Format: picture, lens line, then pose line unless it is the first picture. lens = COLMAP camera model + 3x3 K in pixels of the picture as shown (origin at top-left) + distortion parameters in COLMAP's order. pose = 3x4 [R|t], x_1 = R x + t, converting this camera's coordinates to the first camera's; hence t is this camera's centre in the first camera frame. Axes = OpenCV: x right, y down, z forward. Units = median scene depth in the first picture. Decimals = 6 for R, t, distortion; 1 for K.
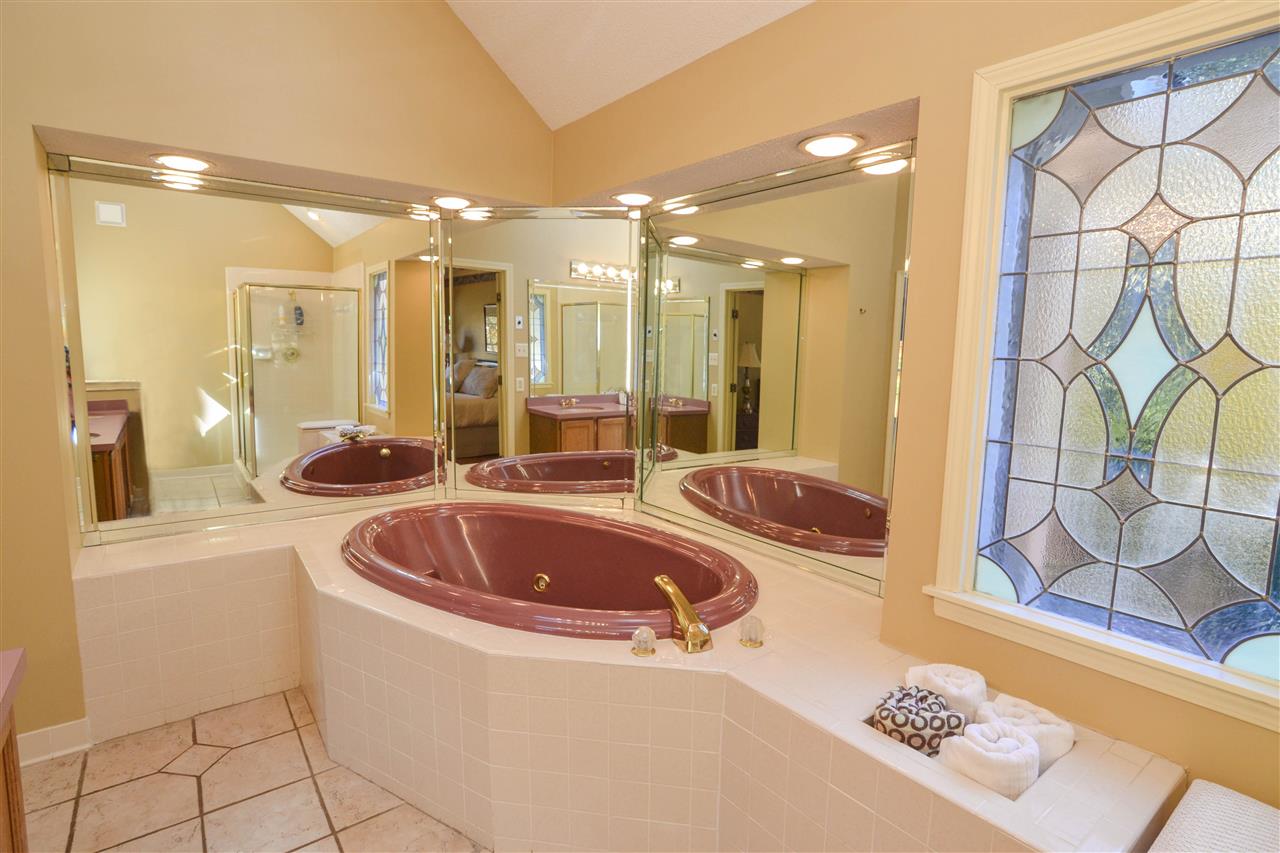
lens RADIAL K [[634.5, 0, 639.2], [0, 634.5, 423.4], [0, 0, 1]] dist [-0.021864, 0.000665]
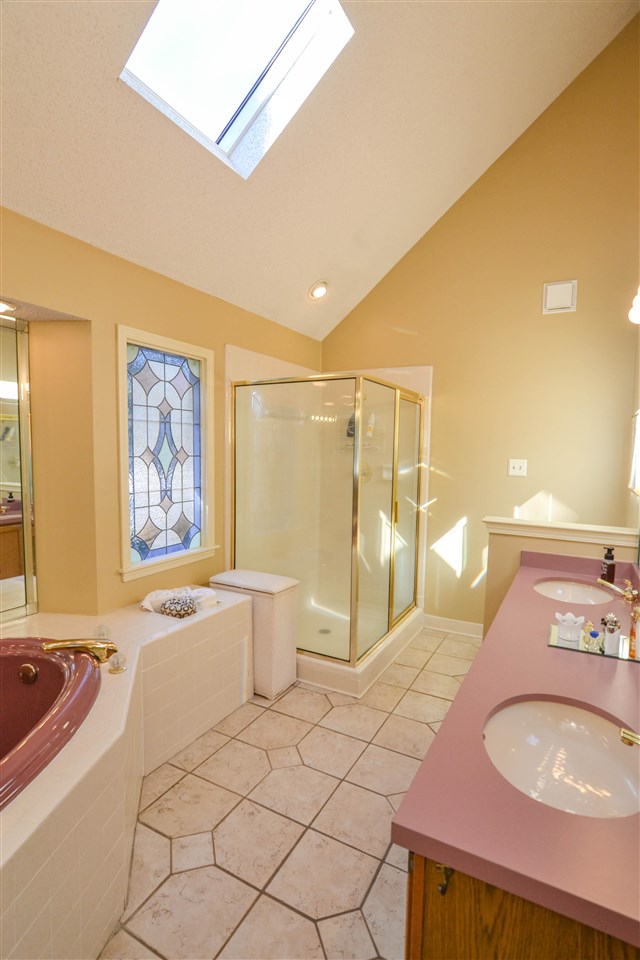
lens RADIAL K [[475.9, 0, 319.4], [0, 475.9, 481.8], [0, 0, 1]] dist [-0.021864, 0.000665]
pose [[-0.404048, -0.088258, 0.910470, -1.409915], [0.086997, 0.987115, 0.134296, -0.206181], [-0.910591, 0.133471, -0.391164, 1.194778]]
